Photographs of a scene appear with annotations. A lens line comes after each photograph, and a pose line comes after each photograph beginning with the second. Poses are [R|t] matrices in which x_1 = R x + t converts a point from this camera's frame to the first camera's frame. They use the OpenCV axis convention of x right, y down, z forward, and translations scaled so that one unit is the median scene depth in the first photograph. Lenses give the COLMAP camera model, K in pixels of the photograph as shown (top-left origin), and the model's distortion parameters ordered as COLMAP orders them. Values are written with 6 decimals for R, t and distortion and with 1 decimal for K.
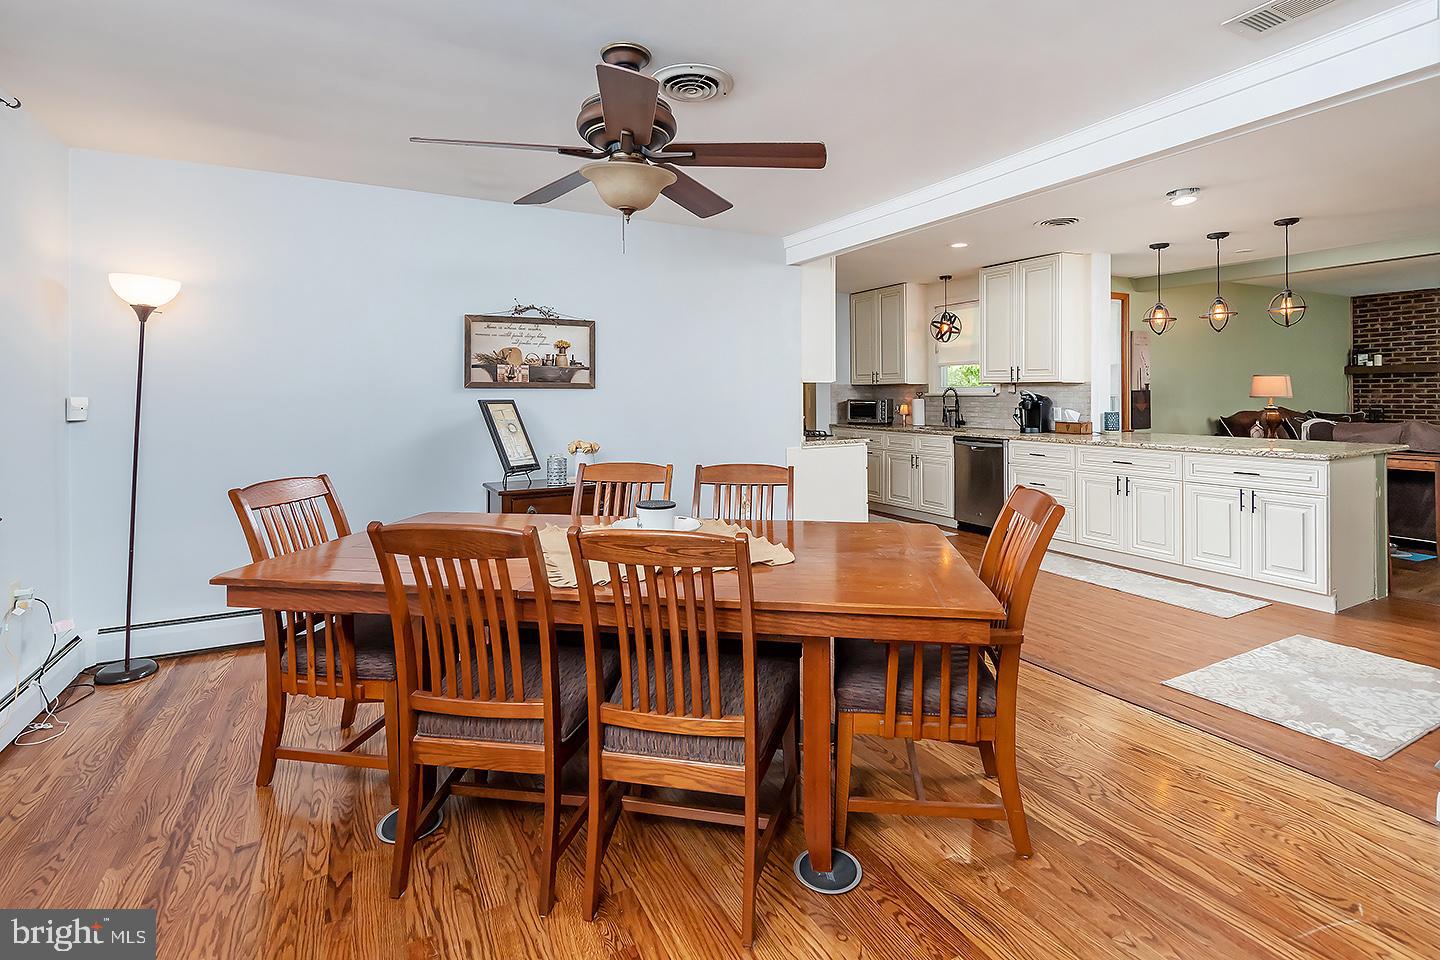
lens RADIAL K [[640.7, 0, 720.4], [0, 640.7, 403.3], [0, 0, 1]] dist [0.002472, -0.000104]
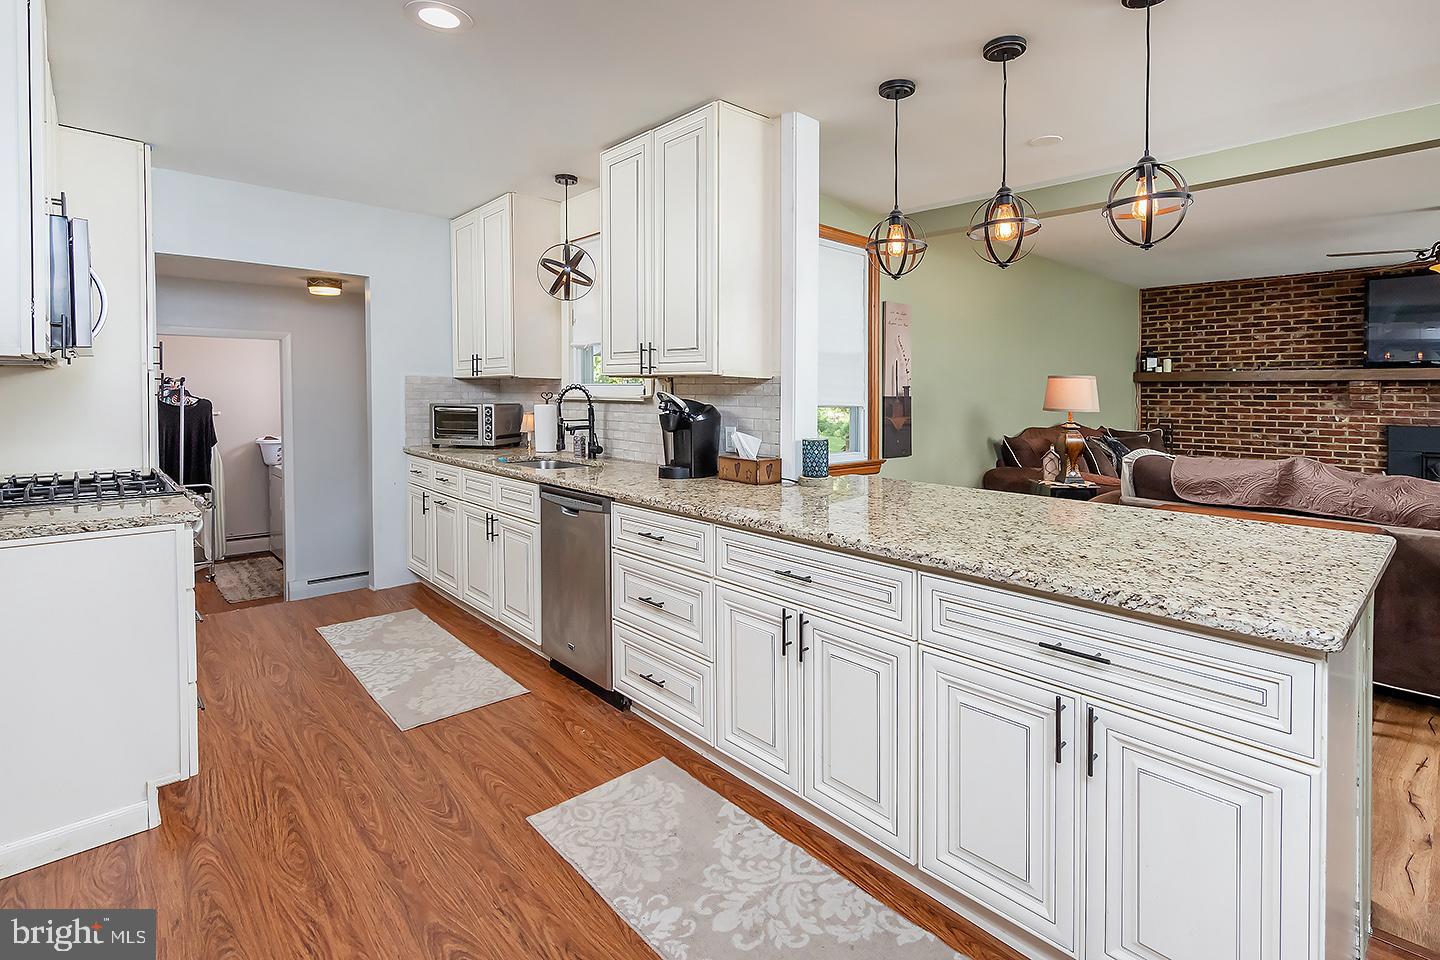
lens RADIAL K [[640.7, 0, 720.4], [0, 640.7, 403.3], [0, 0, 1]] dist [0.002472, -0.000104]
pose [[0.969474, 0.015178, 0.244725, 0.338911], [-0.014757, 0.999885, -0.003554, -0.008828], [-0.244751, -0.000166, 0.969586, 0.438304]]
